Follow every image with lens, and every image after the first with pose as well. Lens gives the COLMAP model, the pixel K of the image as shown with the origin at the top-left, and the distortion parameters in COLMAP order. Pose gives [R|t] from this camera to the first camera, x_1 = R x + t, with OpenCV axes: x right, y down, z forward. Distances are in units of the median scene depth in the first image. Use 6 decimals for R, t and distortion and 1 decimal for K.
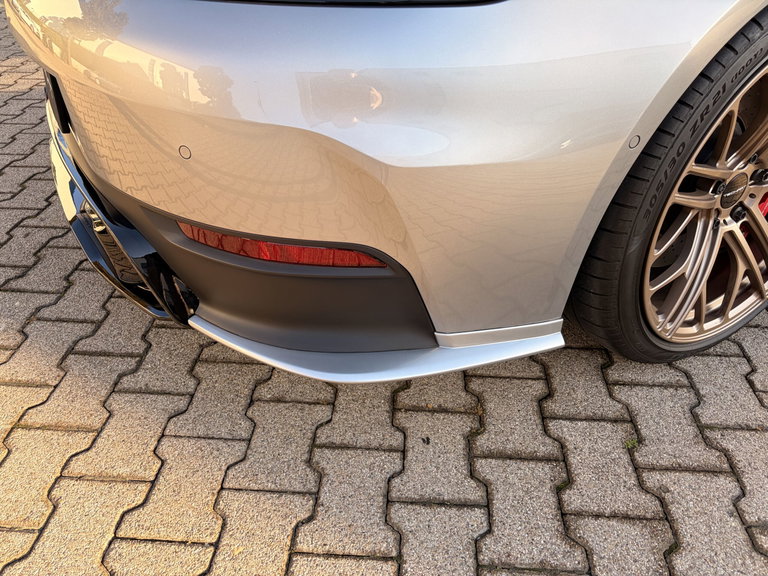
lens RADIAL K [[582.3, 0, 392.3], [0, 582.3, 290.9], [0, 0, 1]] dist [0.045850, -0.048383]
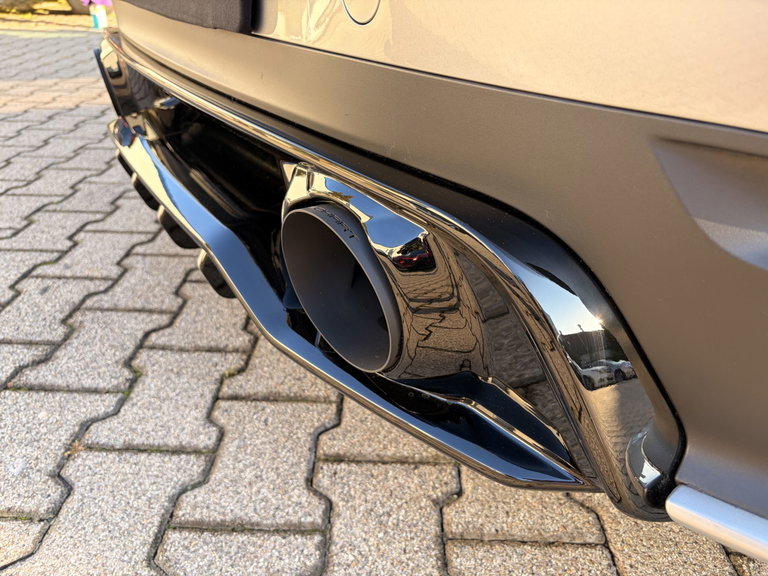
lens RADIAL K [[582.3, 0, 385.0], [0, 582.3, 288.5], [0, 0, 1]] dist [0.045850, -0.048383]
pose [[0.998312, -0.001979, 0.058046, -0.330682], [0.008921, 0.992785, -0.119576, -0.022684], [-0.057390, 0.119892, 0.991127, 0.409069]]
